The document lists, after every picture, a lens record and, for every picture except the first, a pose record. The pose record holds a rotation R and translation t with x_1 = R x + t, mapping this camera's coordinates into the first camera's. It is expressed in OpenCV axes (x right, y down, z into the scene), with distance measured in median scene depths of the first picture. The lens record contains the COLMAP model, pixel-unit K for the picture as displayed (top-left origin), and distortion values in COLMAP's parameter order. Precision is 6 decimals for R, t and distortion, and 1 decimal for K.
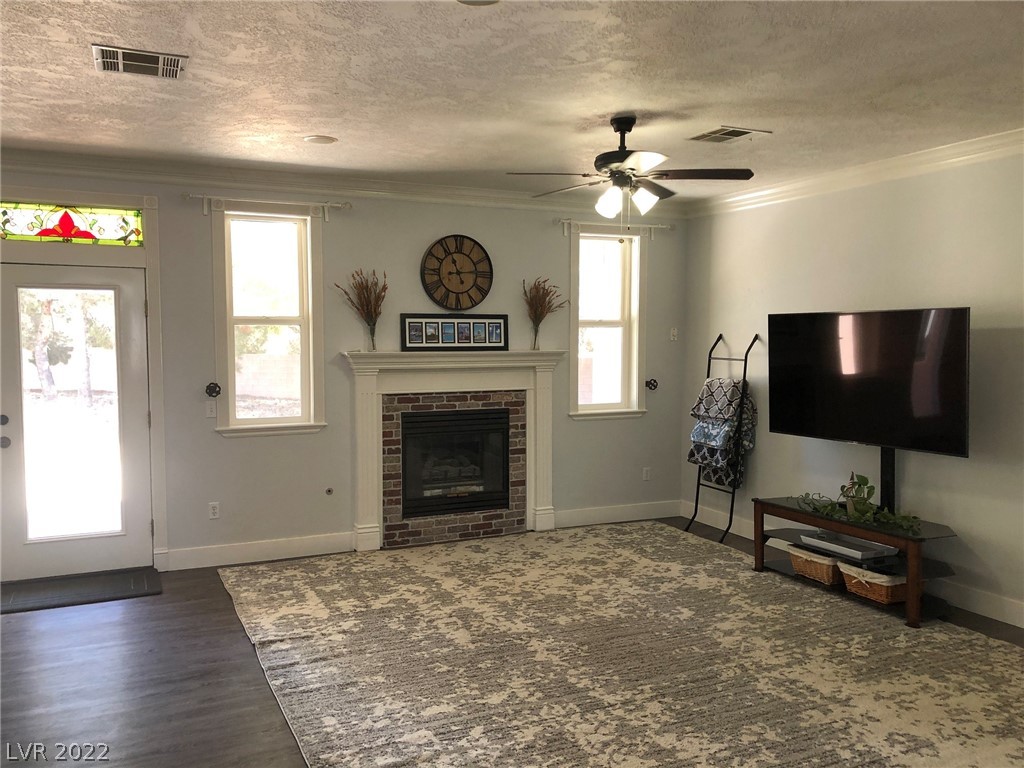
lens RADIAL K [[840.1, 0, 502.8], [0, 840.1, 388.7], [0, 0, 1]] dist [0.040739, -0.036154]
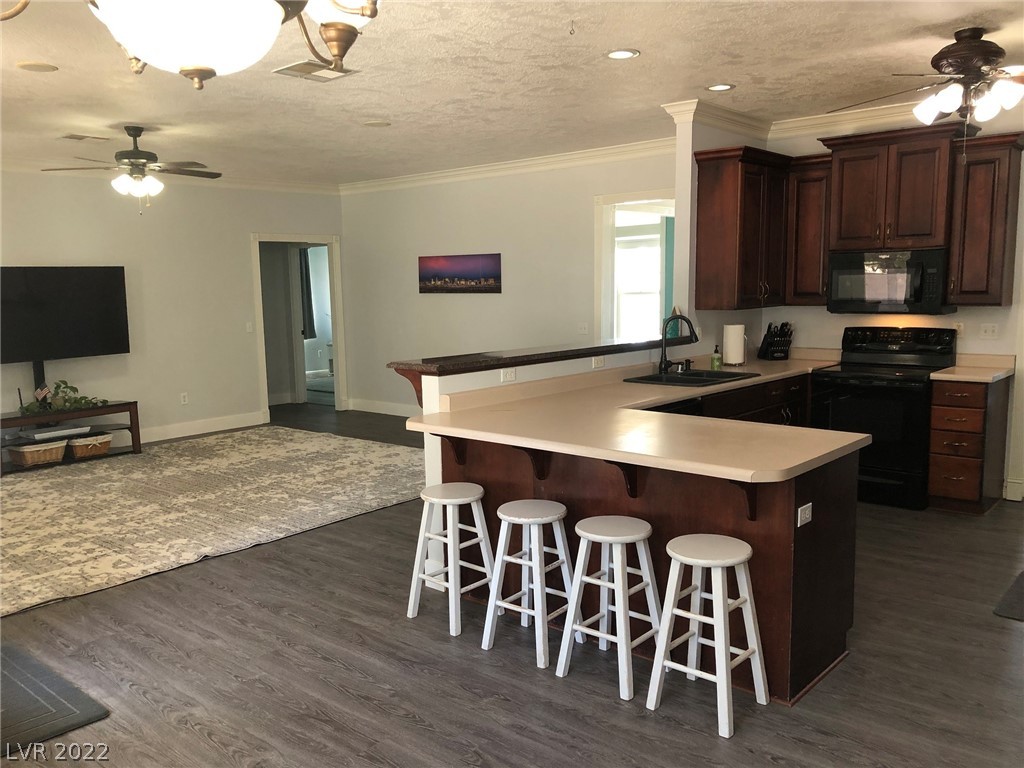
lens RADIAL K [[840.1, 0, 509.8], [0, 840.1, 386.9], [0, 0, 1]] dist [0.040739, -0.036154]
pose [[-0.409616, -0.108277, 0.905809, -1.237045], [0.082077, 0.984530, 0.154803, -0.048475], [-0.908558, 0.137756, -0.394393, 0.896113]]
